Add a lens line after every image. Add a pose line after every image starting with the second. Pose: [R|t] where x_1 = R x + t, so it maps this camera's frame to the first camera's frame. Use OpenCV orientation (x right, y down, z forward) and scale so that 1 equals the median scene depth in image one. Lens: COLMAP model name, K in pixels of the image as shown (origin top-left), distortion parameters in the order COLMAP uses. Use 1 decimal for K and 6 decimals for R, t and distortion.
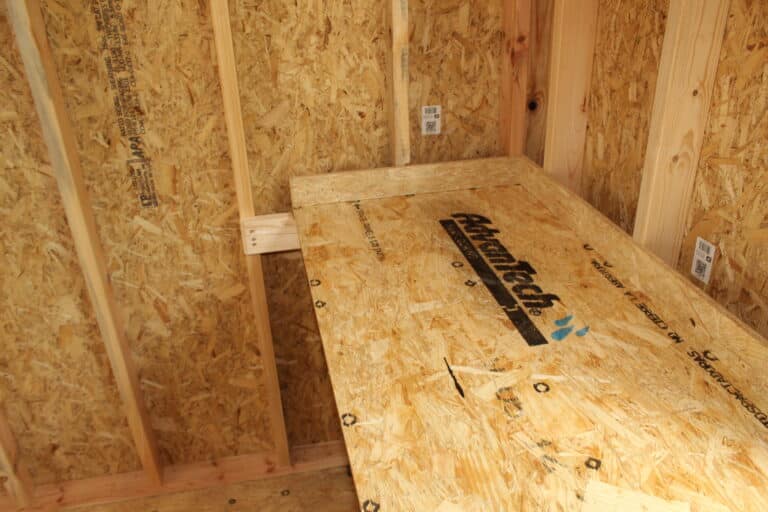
lens RADIAL K [[645.9, 0, 383.3], [0, 645.9, 265.0], [0, 0, 1]] dist [-0.147842, 0.135119]
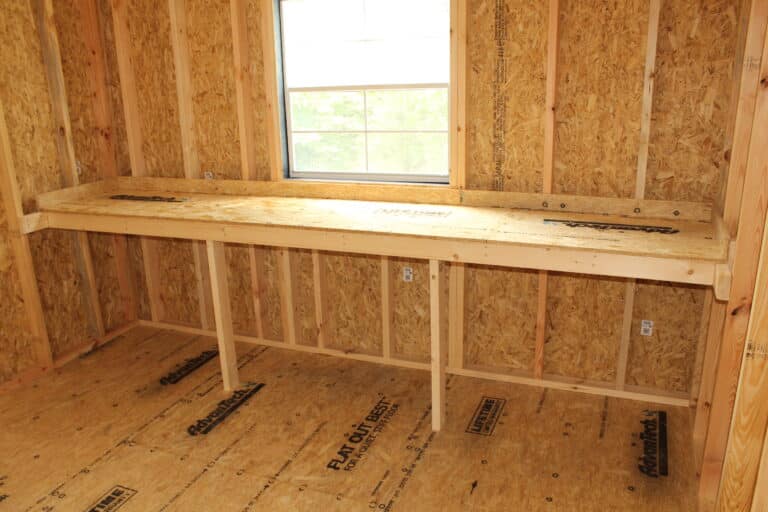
lens RADIAL K [[645.9, 0, 383.3], [0, 645.9, 265.0], [0, 0, 1]] dist [-0.147842, 0.135119]
pose [[0.559282, -0.227133, 0.797254, -1.241486], [0.397800, 0.917301, -0.017727, 0.595071], [-0.727296, 0.327062, 0.603383, -1.074701]]
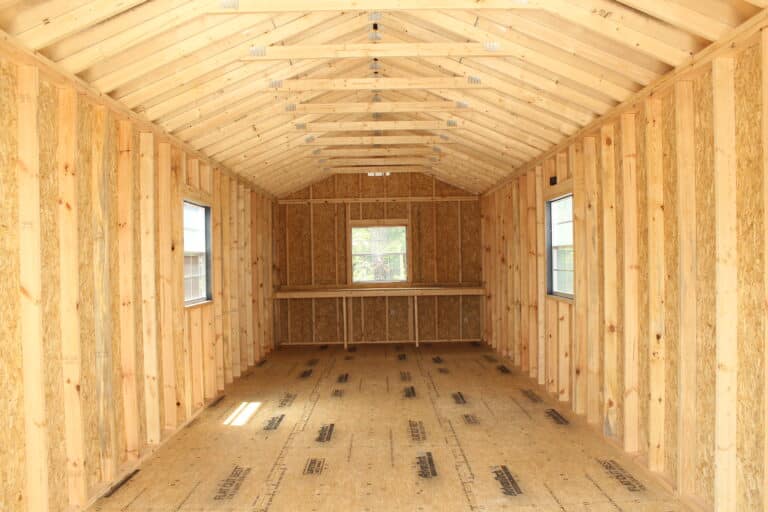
lens RADIAL K [[645.9, 0, 383.3], [0, 645.9, 265.0], [0, 0, 1]] dist [-0.147842, 0.135119]
pose [[0.191544, 0.037908, 0.980752, -6.298609], [0.473806, 0.871536, -0.126223, 1.002636], [-0.859546, 0.488864, 0.148976, -0.987749]]
